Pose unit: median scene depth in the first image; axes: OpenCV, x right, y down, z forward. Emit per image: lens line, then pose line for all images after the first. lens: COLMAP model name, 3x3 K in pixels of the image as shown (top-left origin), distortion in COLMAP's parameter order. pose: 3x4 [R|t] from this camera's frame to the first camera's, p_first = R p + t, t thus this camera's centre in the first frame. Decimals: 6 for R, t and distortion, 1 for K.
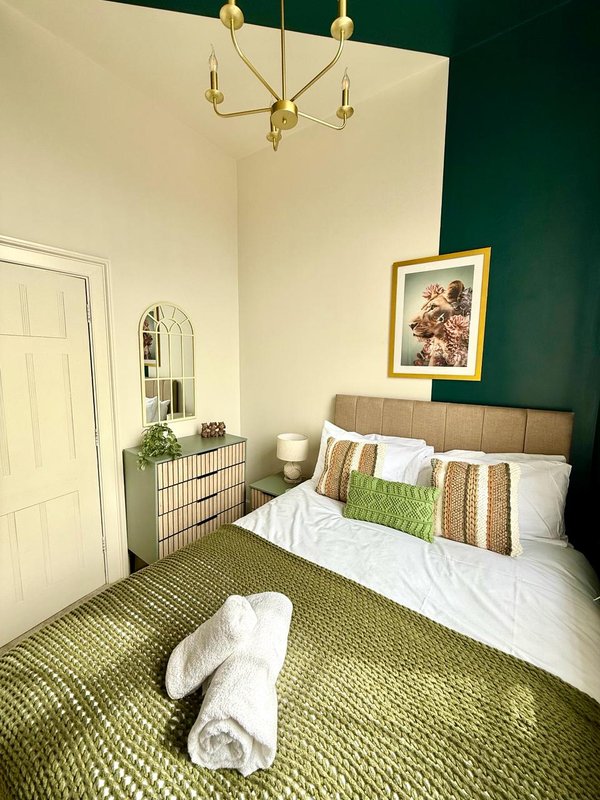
lens RADIAL K [[327.9, 0, 300.0], [0, 327.9, 400.0], [0, 0, 1]] dist [0.000107, -0.000038]
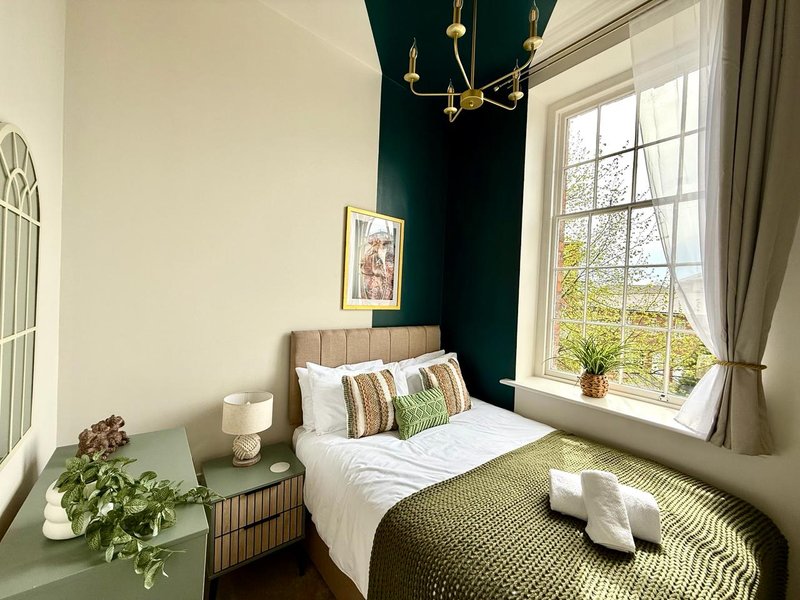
lens RADIAL K [[327.9, 0, 400.0], [0, 327.9, 300.0], [0, 0, 1]] dist [0.000107, -0.000038]
pose [[0.235761, -0.012130, 0.971735, -0.785074], [0.075644, 0.997117, -0.005906, -0.086825], [-0.968863, 0.074899, 0.235999, 0.617472]]
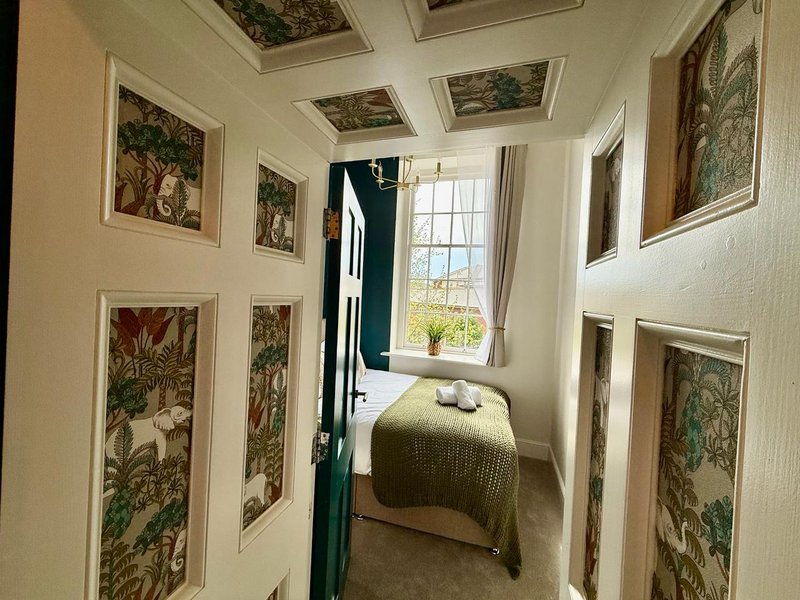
lens RADIAL K [[327.9, 0, 400.0], [0, 327.9, 300.0], [0, 0, 1]] dist [0.000107, -0.000038]
pose [[-0.354355, -0.041166, 0.934205, -1.264517], [0.069386, 0.995119, 0.070170, -0.187047], [-0.932533, 0.089686, -0.349769, 1.094471]]
